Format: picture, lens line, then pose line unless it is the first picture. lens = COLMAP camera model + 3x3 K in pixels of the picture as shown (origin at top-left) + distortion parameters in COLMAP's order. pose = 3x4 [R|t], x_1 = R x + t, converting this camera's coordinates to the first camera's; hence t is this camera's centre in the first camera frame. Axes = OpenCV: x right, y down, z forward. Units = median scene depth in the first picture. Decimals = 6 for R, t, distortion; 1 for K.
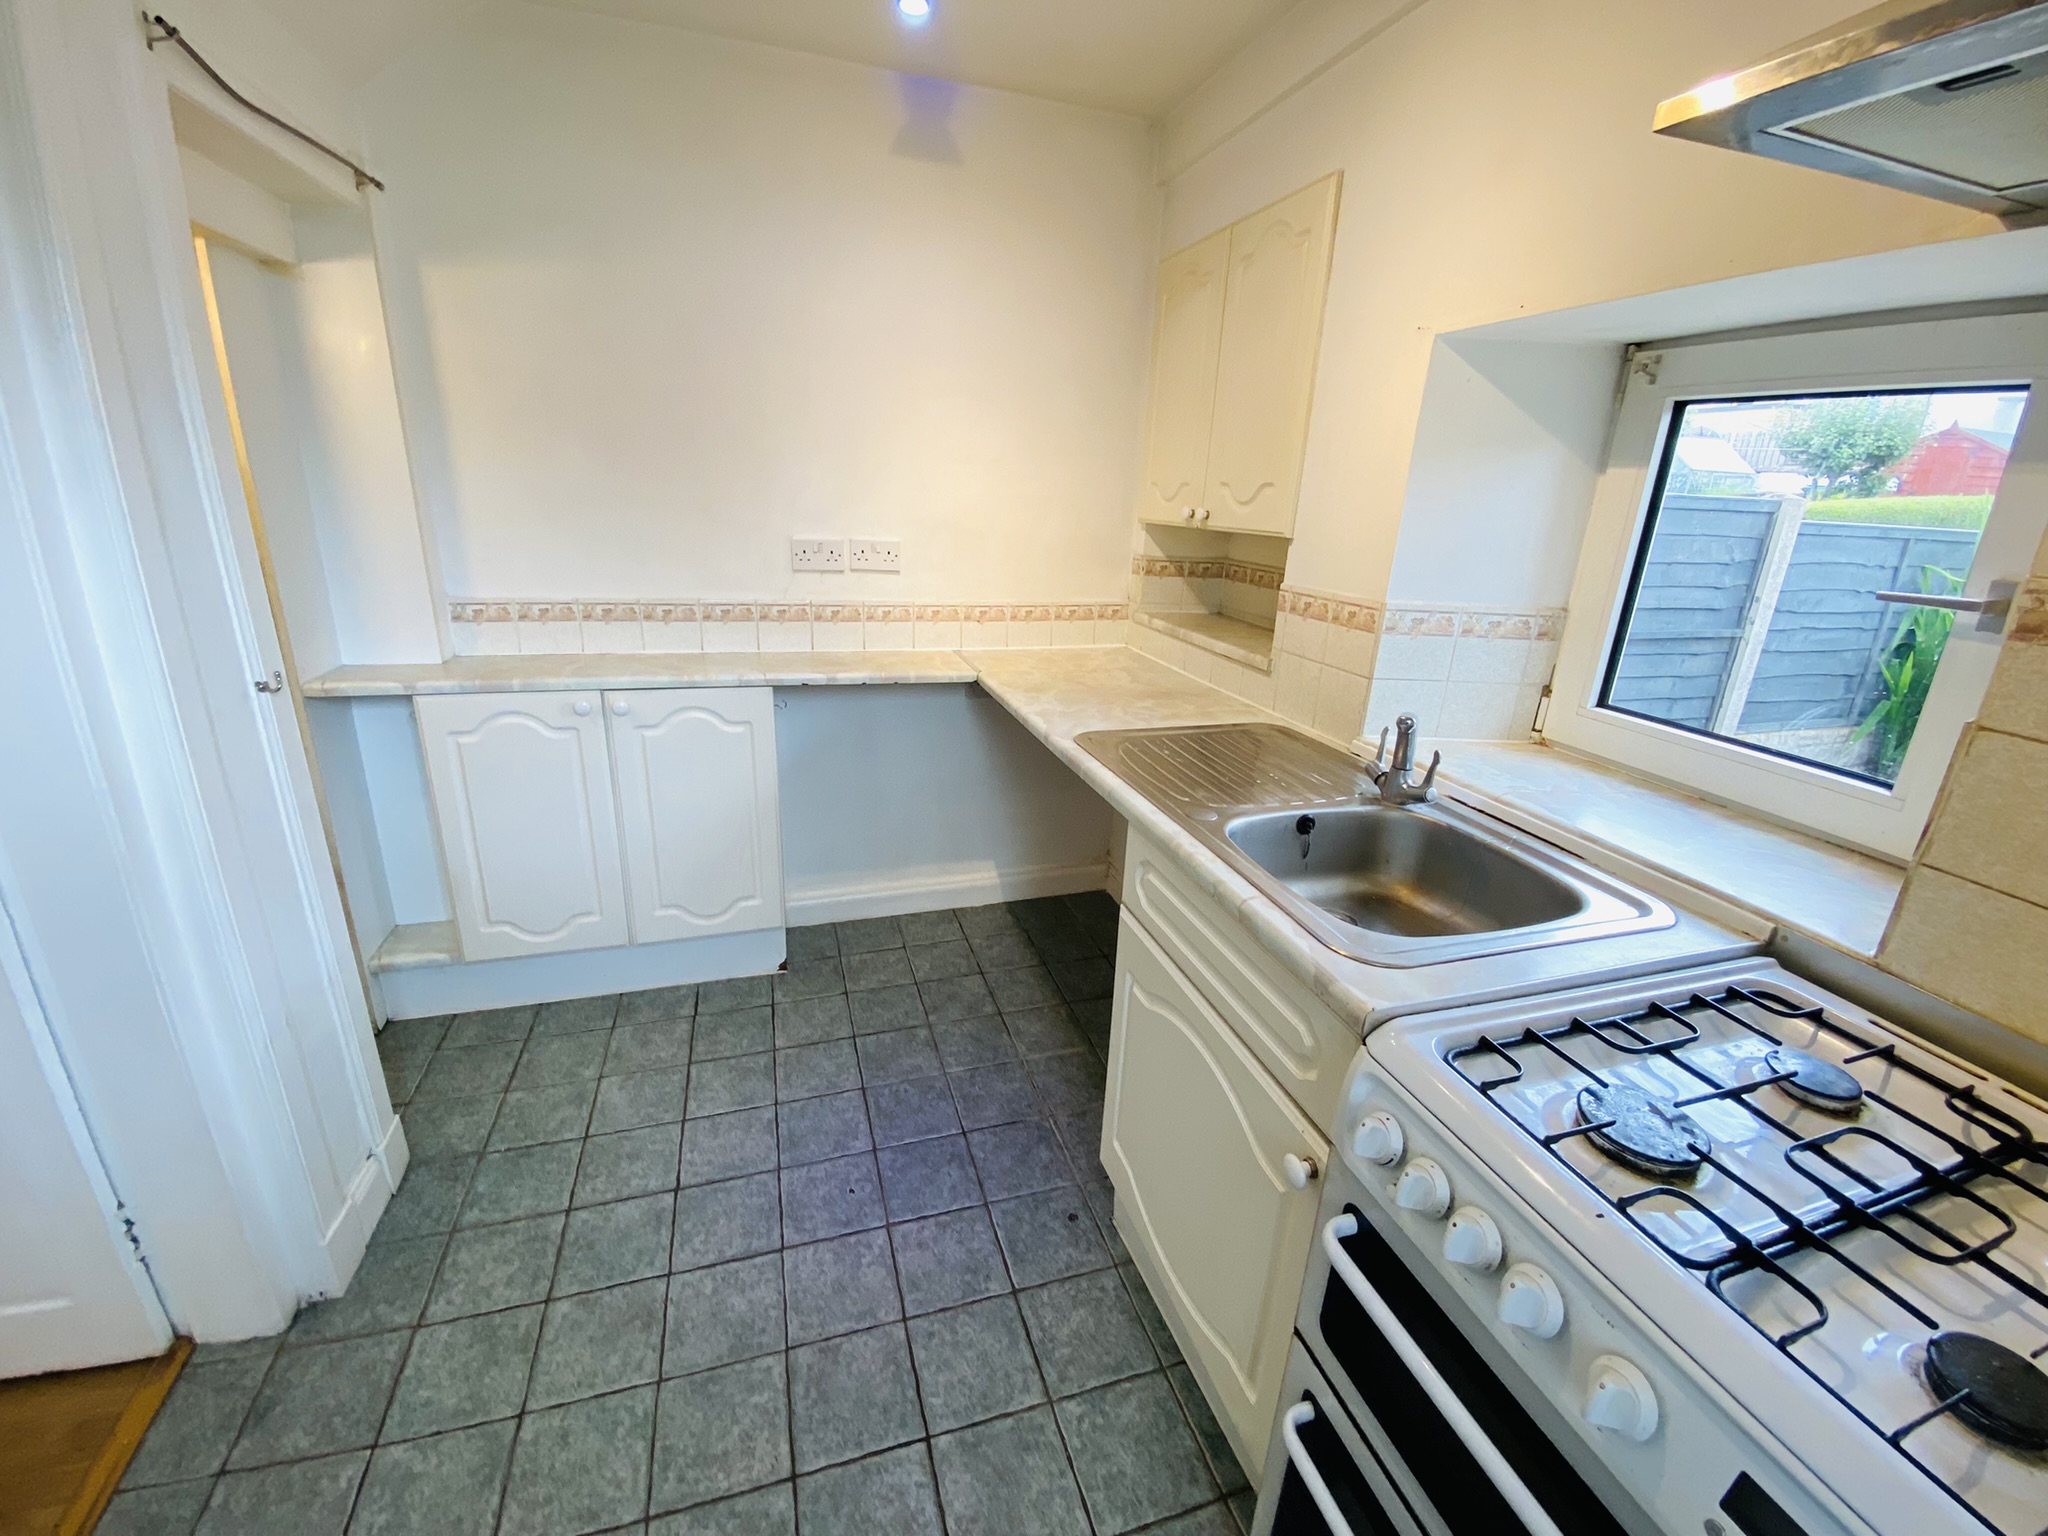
lens RADIAL K [[844.3, 0, 1024.6], [0, 844.3, 758.6], [0, 0, 1]] dist [0.018035, -0.016316]
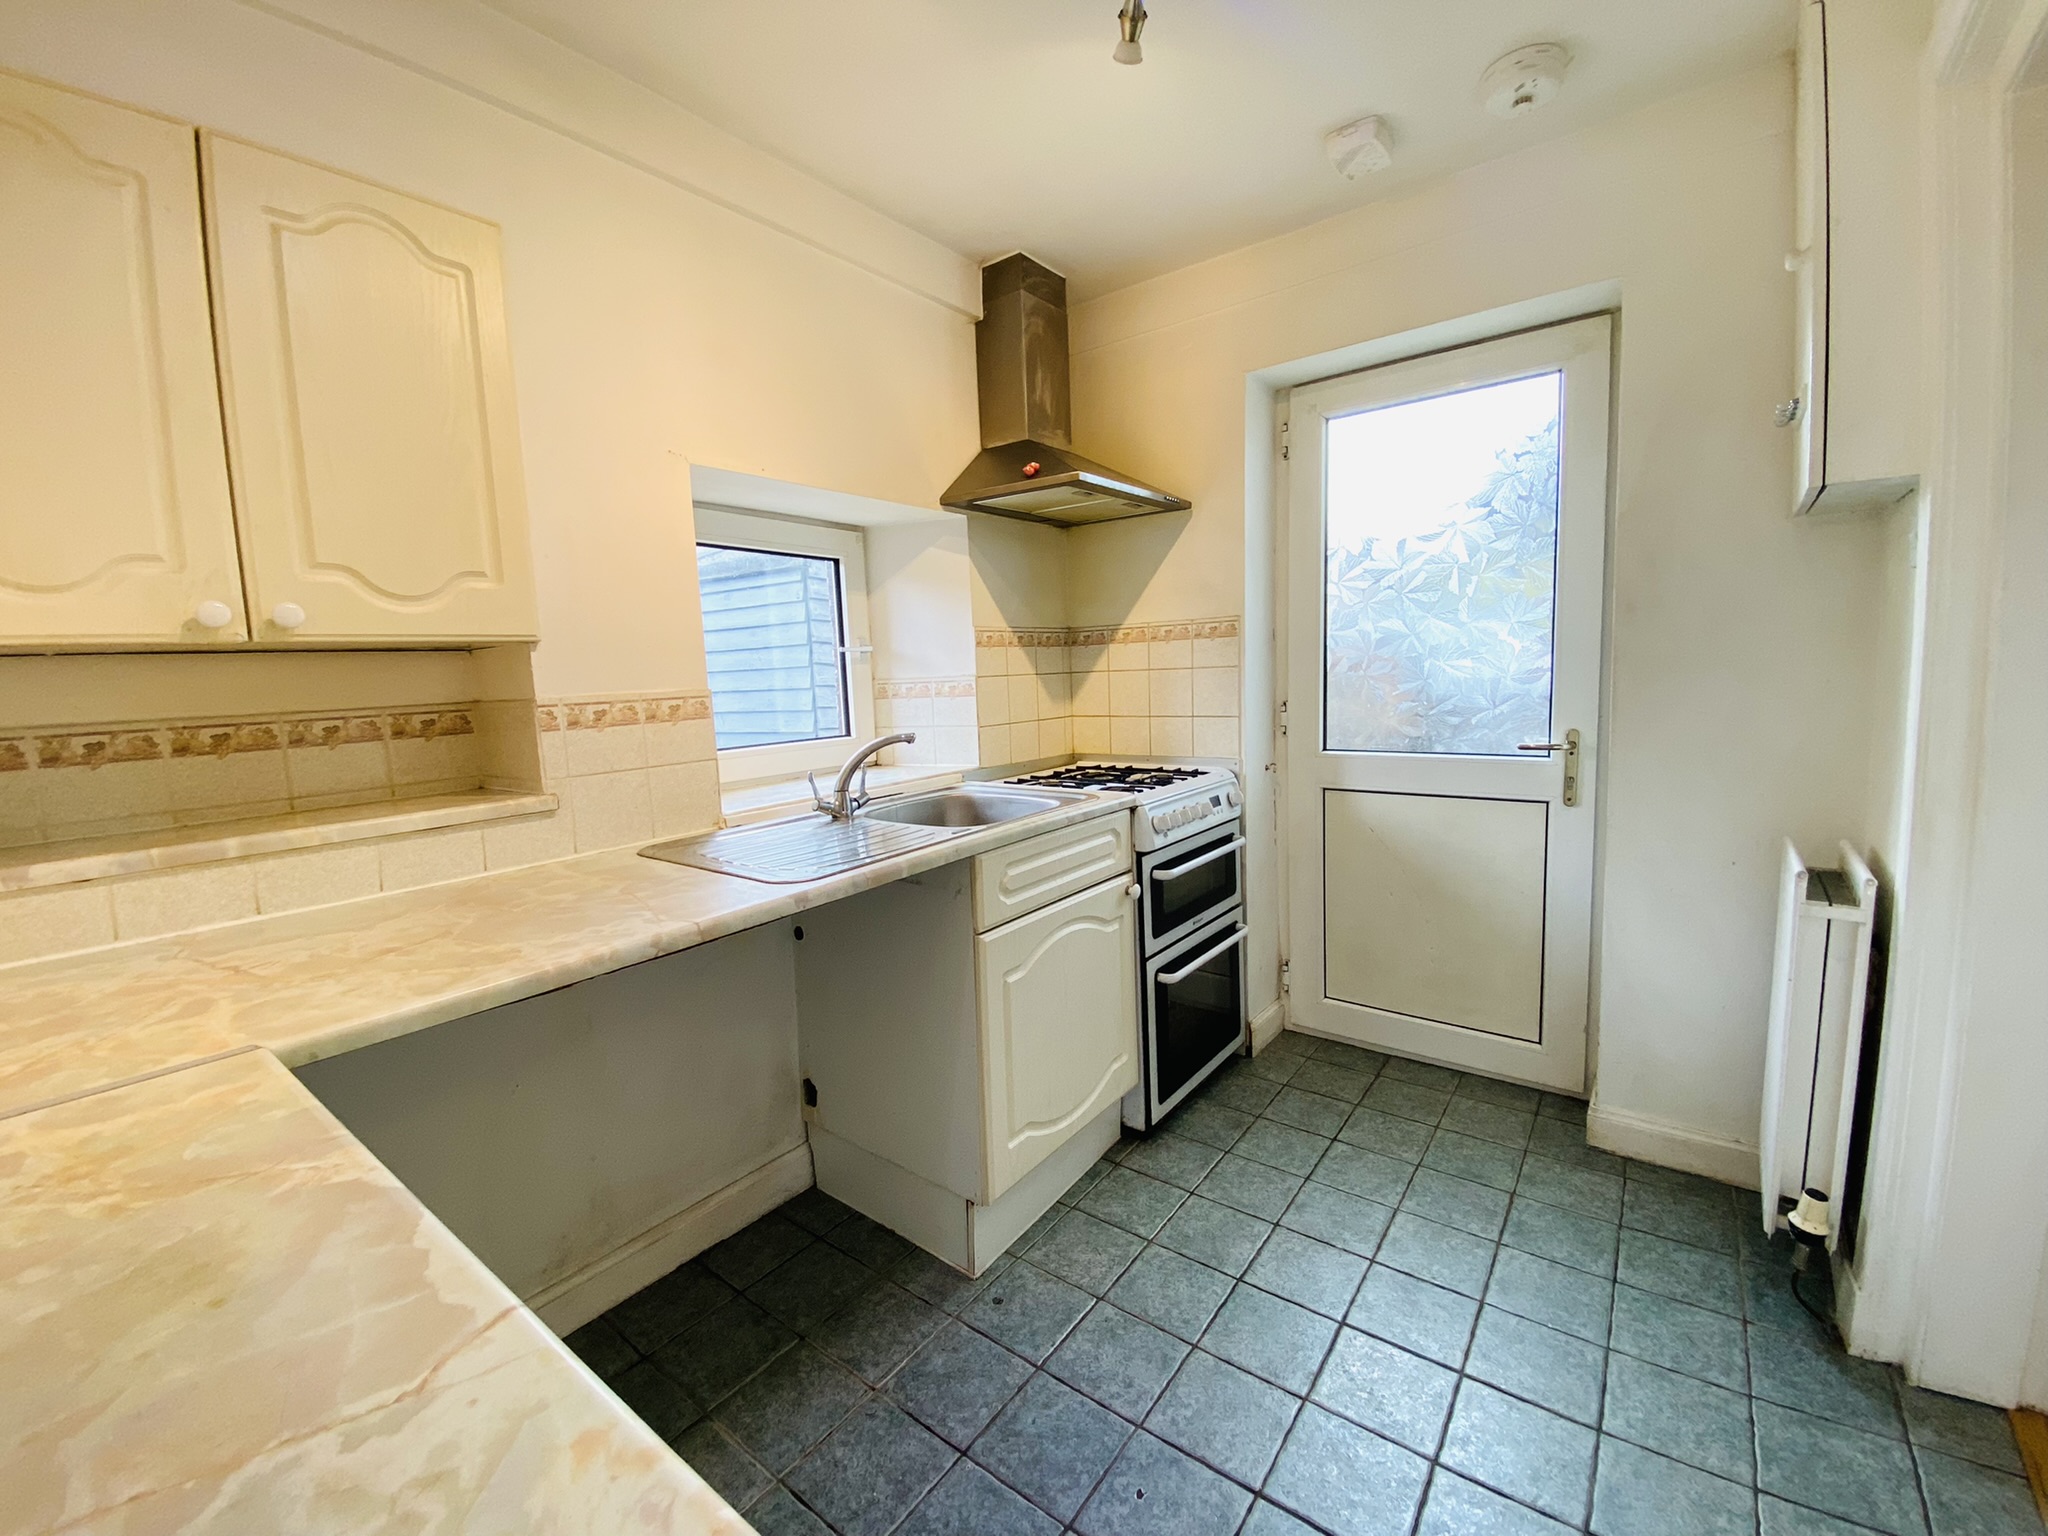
lens RADIAL K [[844.3, 0, 1018.2], [0, 844.3, 765.1], [0, 0, 1]] dist [0.018035, -0.016316]
pose [[-0.579121, -0.107587, 0.808111, -0.677736], [0.267856, 0.911111, 0.313255, -0.316733], [-0.769982, 0.397871, -0.498826, 1.225616]]
